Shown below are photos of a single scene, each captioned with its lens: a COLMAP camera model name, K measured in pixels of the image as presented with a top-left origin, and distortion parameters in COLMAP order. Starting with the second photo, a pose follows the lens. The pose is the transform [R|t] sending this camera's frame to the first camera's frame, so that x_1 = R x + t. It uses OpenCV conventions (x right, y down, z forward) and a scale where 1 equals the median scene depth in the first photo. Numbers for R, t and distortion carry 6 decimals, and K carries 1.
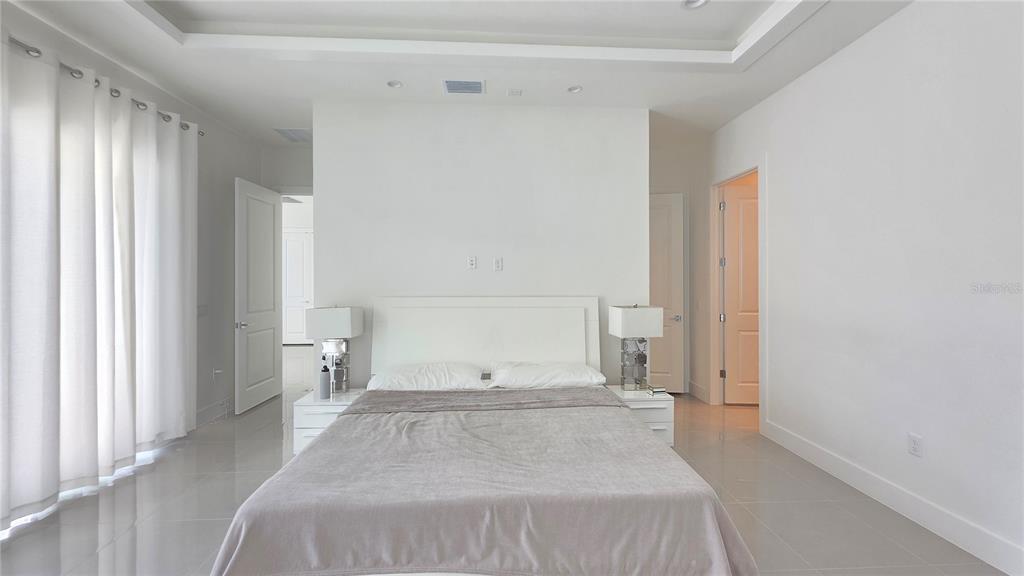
lens RADIAL K [[407.4, 0, 510.2], [0, 407.4, 284.8], [0, 0, 1]] dist [0.004222, -0.000665]
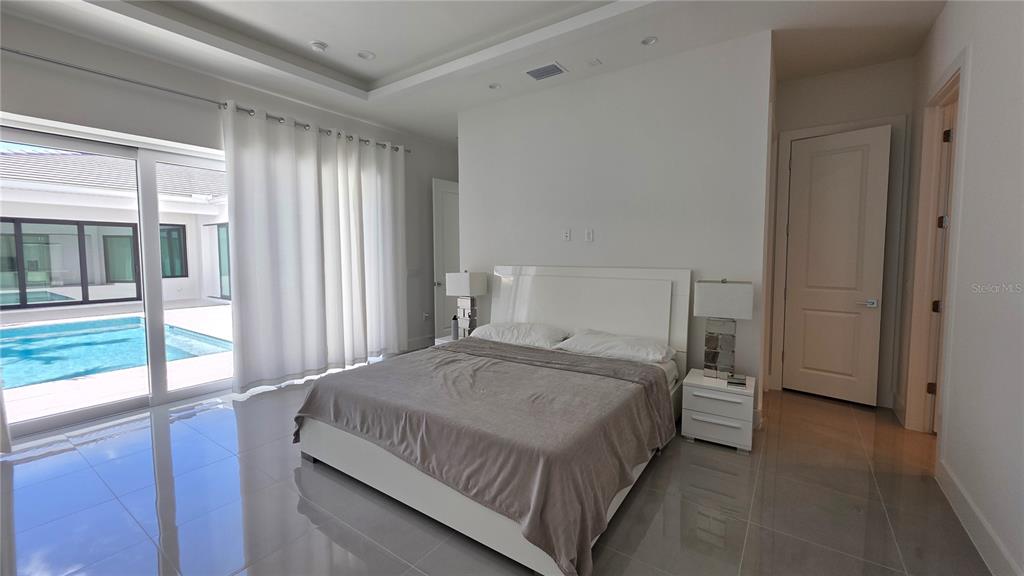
lens RADIAL K [[407.4, 0, 516.8], [0, 407.4, 284.6], [0, 0, 1]] dist [0.004222, -0.000665]
pose [[0.793384, 0.044841, -0.607068, 0.575717], [-0.004282, 0.997670, 0.068096, 0.004339], [0.608707, -0.051427, 0.791727, 0.077482]]
